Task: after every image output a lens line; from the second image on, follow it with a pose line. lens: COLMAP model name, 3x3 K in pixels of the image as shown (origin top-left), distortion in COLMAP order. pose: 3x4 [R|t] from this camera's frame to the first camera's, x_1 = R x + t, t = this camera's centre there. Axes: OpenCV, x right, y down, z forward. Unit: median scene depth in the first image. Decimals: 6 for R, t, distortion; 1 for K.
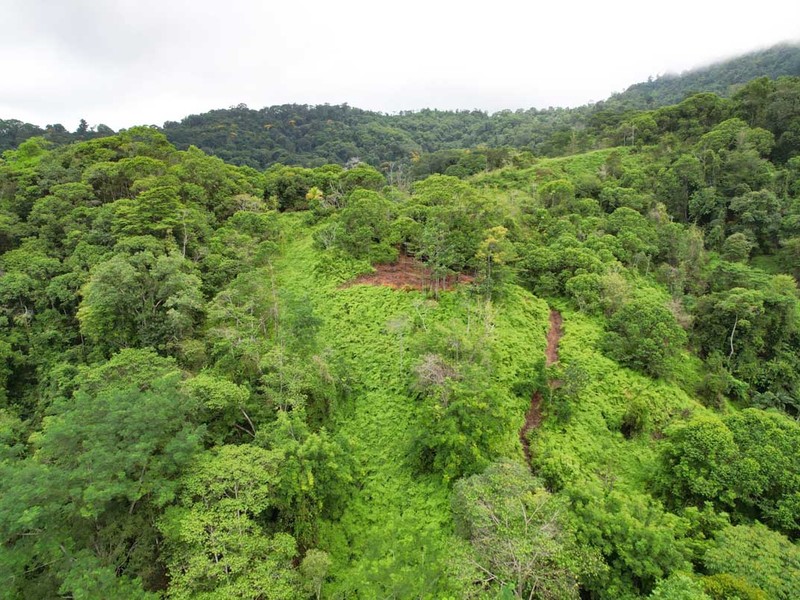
lens RADIAL K [[571.0, 0, 396.8], [0, 571.0, 301.4], [0, 0, 1]] dist [-0.066623, 0.041483]
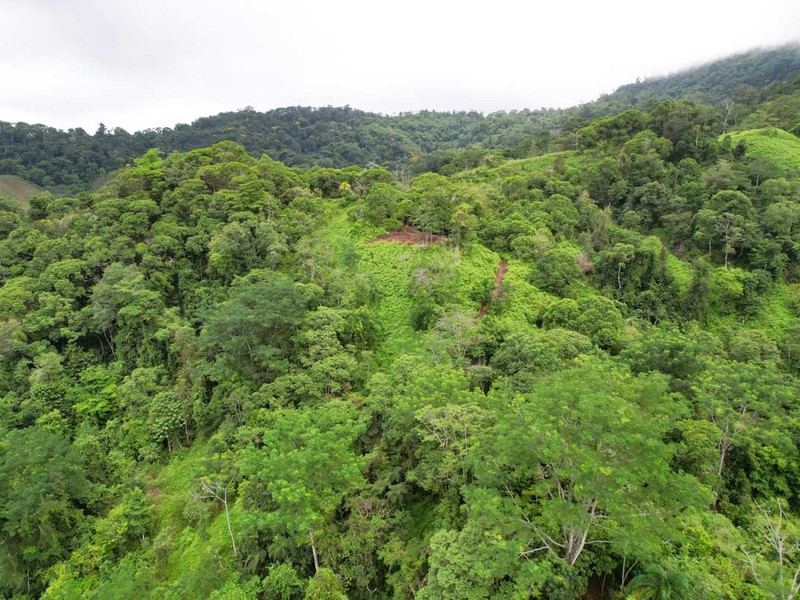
lens RADIAL K [[571.0, 0, 395.2], [0, 571.0, 300.9], [0, 0, 1]] dist [-0.066623, 0.041483]
pose [[0.999978, -0.005800, -0.003099, -0.012419], [0.005805, 0.999982, 0.001591, 0.110044], [0.003090, -0.001609, 0.999994, -0.493197]]
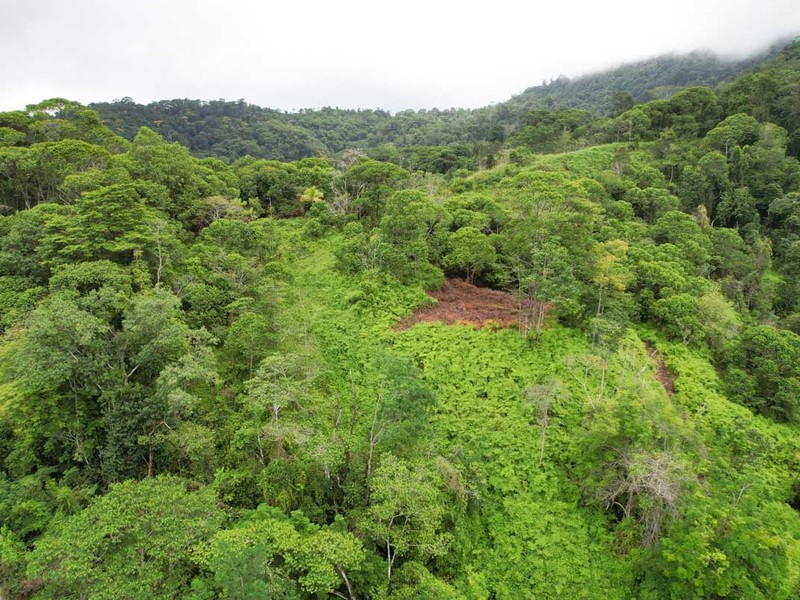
lens RADIAL K [[571.0, 0, 396.2], [0, 571.0, 301.4], [0, 0, 1]] dist [-0.066623, 0.041483]
pose [[0.983105, -0.034141, 0.179828, -0.182961], [0.034303, 0.999409, 0.002212, -0.048099], [-0.179797, 0.003994, 0.983696, 0.249053]]
